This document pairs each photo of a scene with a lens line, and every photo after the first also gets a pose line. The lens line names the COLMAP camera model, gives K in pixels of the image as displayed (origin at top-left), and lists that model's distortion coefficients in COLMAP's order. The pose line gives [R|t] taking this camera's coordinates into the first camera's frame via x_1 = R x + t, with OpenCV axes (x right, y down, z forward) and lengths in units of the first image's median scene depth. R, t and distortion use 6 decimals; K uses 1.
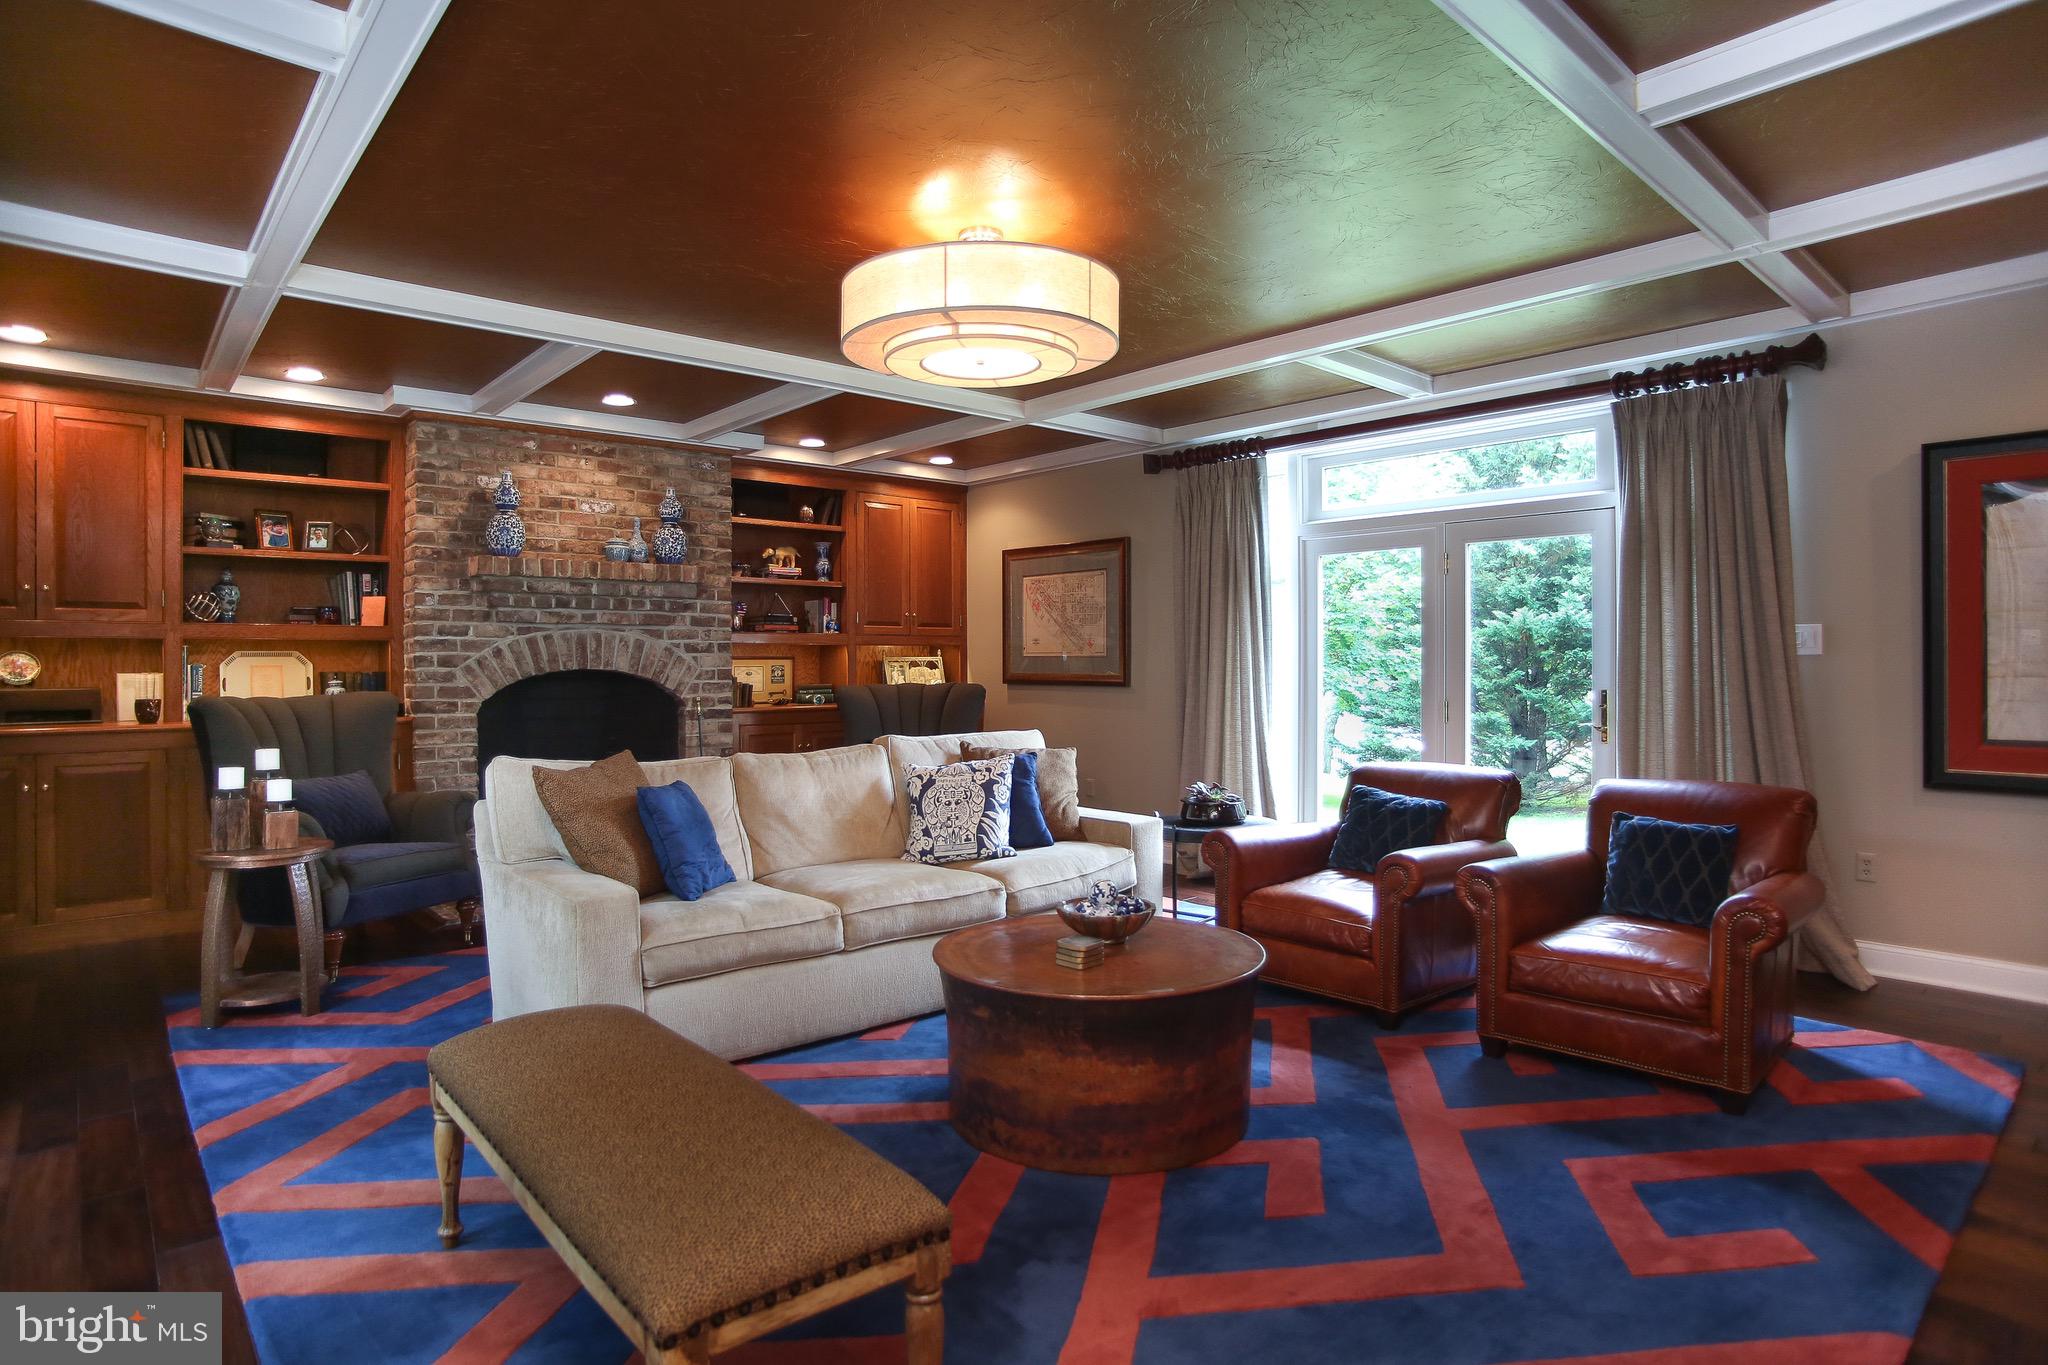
lens RADIAL K [[1102.5, 0, 1029.6], [0, 1102.5, 669.2], [0, 0, 1]] dist [-0.080070, 0.011725]
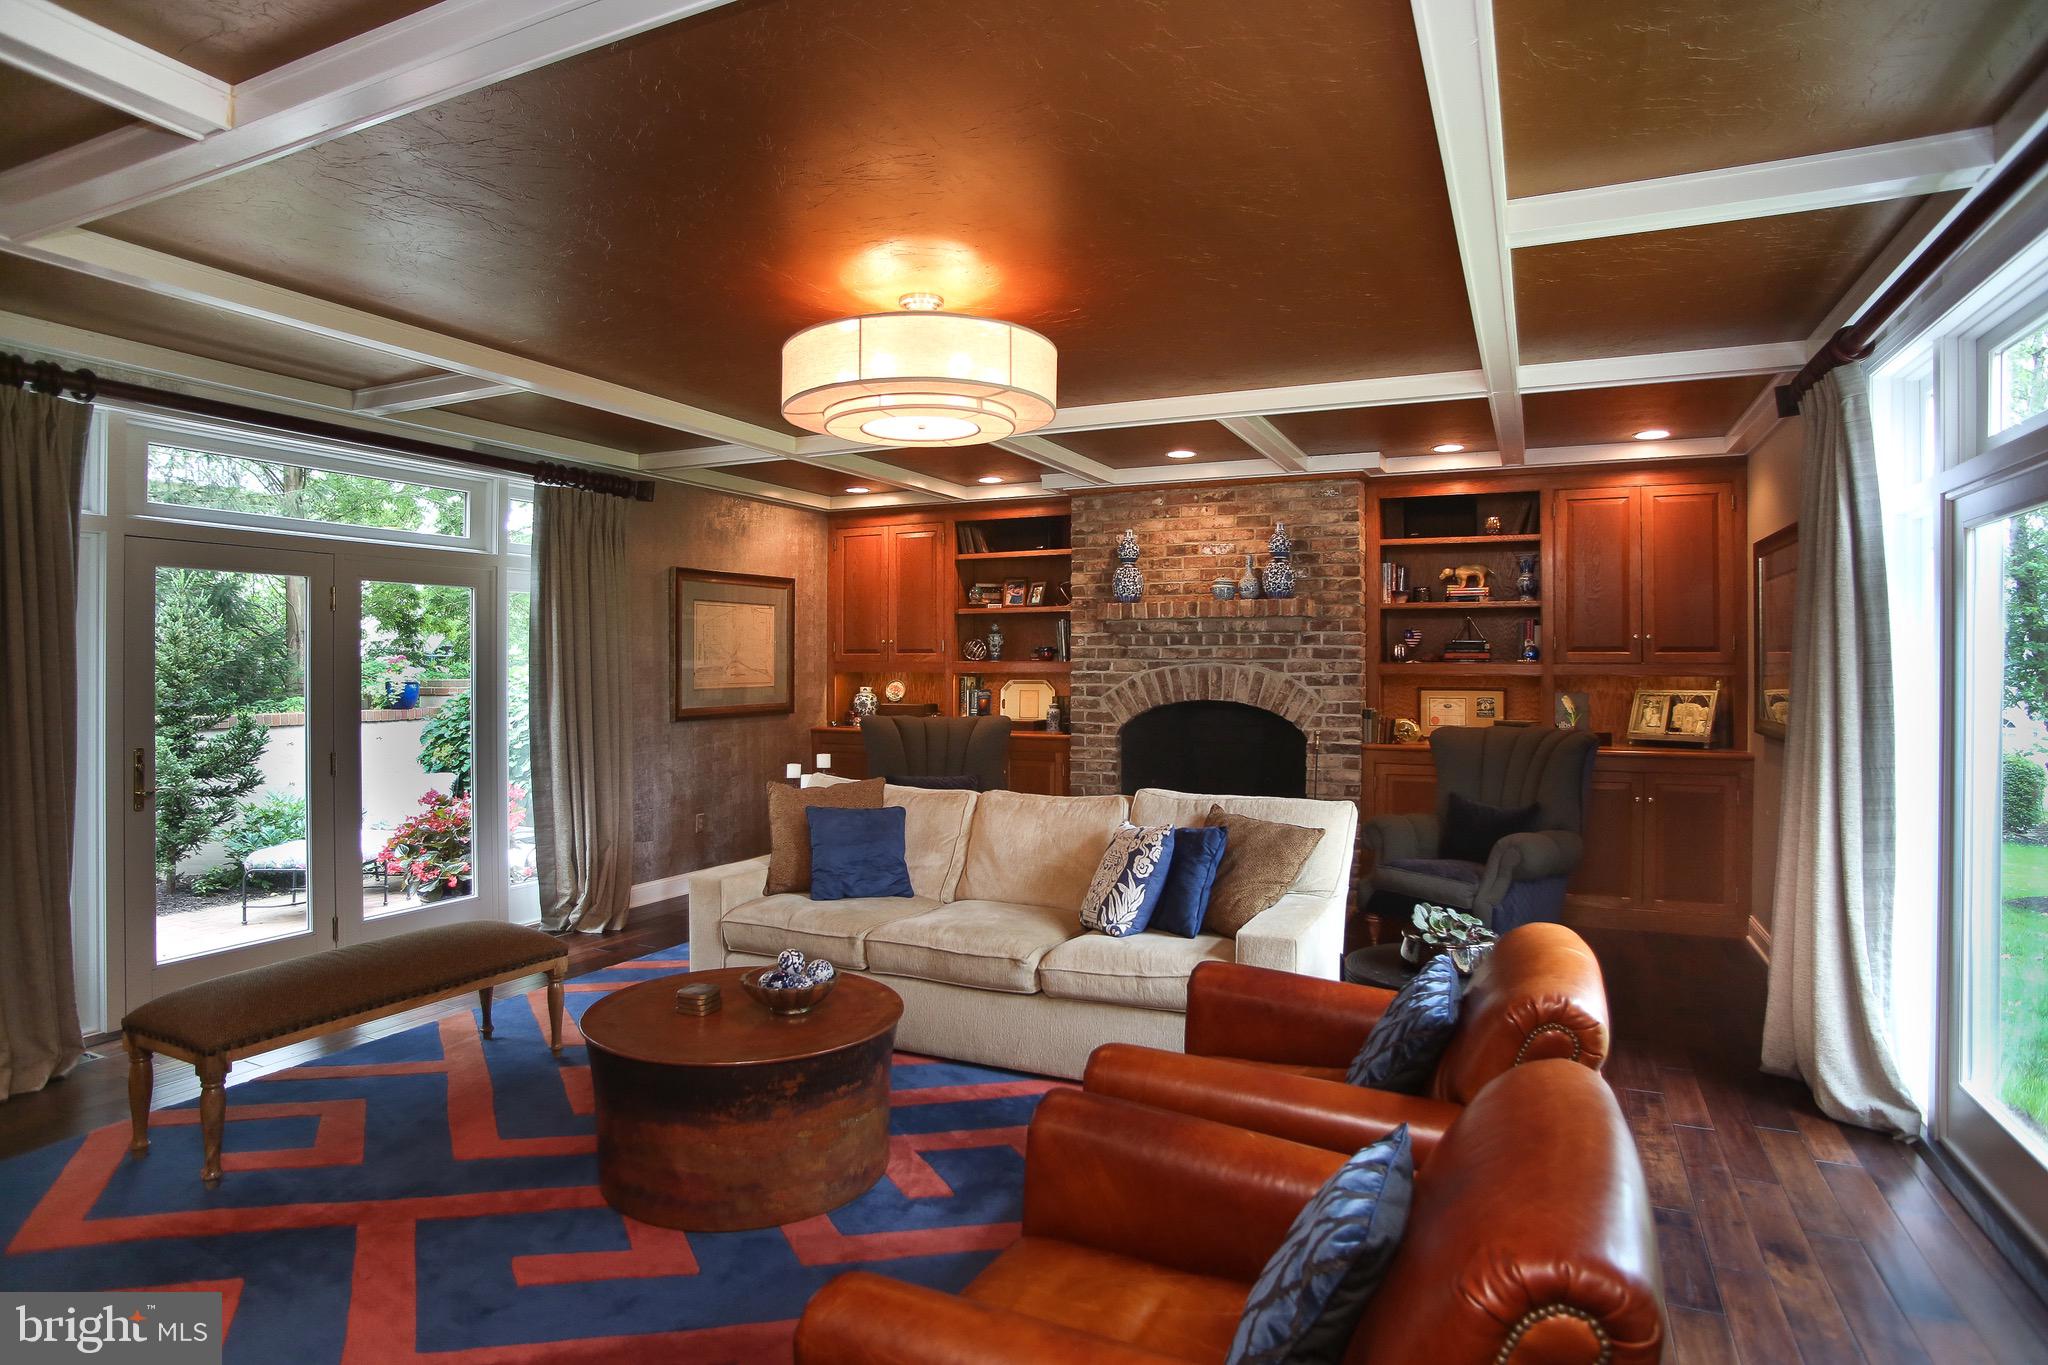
lens RADIAL K [[1102.5, 0, 1026.3], [0, 1102.5, 675.0], [0, 0, 1]] dist [-0.080070, 0.011725]
pose [[0.404292, 0.010127, -0.914574, 0.530162], [-0.010300, 0.999926, 0.006519, -0.030712], [0.914572, 0.006785, 0.404366, 0.397243]]
